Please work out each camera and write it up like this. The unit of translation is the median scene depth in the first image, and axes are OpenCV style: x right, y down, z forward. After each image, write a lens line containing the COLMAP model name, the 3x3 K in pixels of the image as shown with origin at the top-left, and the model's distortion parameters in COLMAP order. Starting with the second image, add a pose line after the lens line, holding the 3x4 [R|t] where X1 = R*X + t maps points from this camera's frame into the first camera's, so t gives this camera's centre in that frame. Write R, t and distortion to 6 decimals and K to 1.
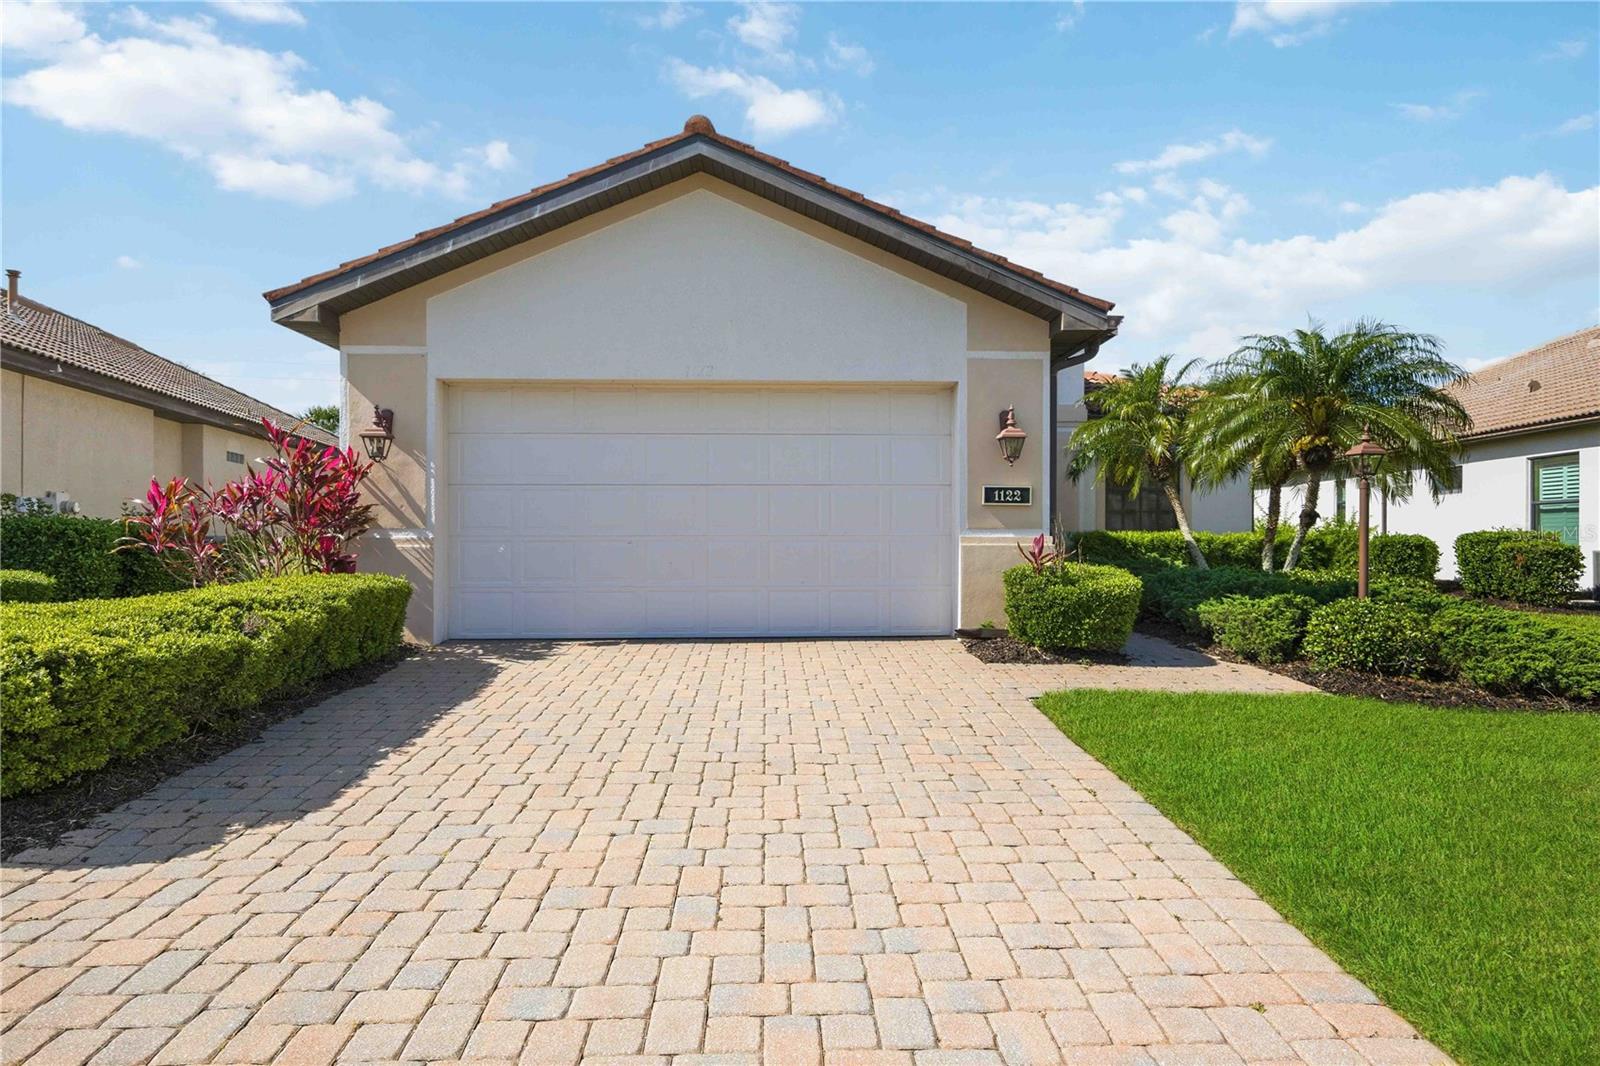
lens RADIAL K [[951.4, 0, 787.2], [0, 951.4, 539.3], [0, 0, 1]] dist [0.014392, -0.005506]
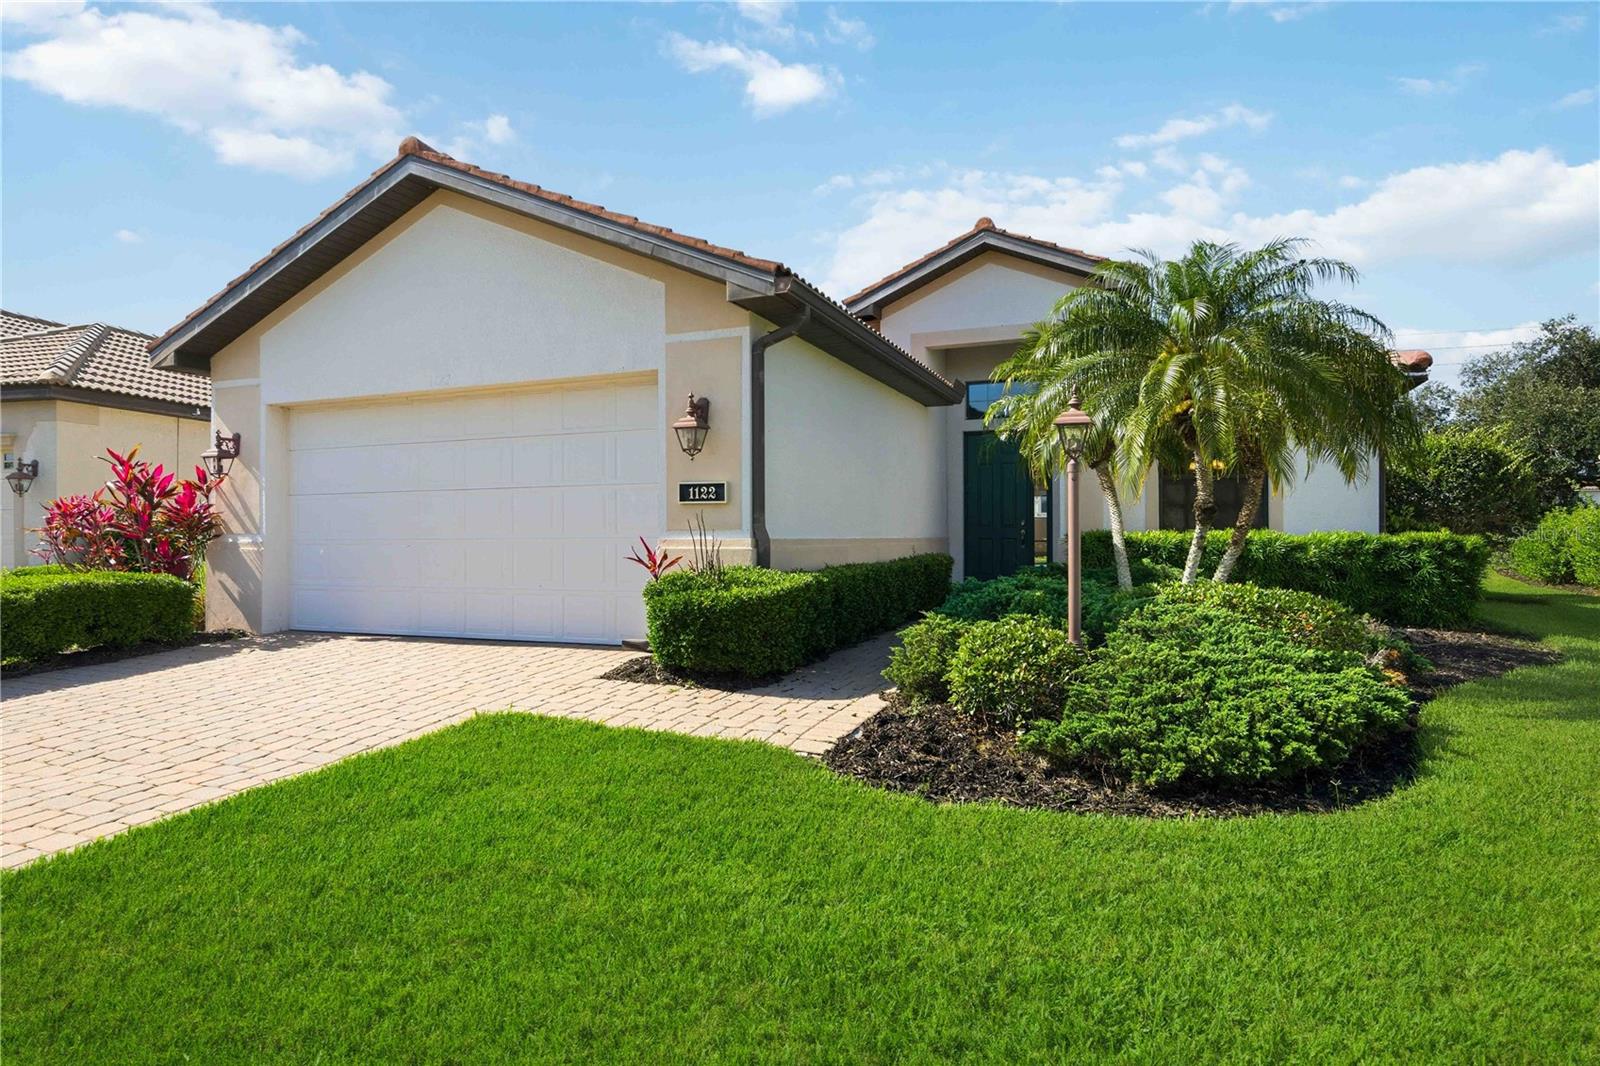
lens RADIAL K [[951.4, 0, 805.2], [0, 951.4, 530.8], [0, 0, 1]] dist [0.014392, -0.005506]
pose [[0.892692, -0.006480, -0.450620, 0.719002], [0.002097, 0.999946, -0.010225, -0.001351], [0.450662, 0.008183, 0.892657, 0.251269]]
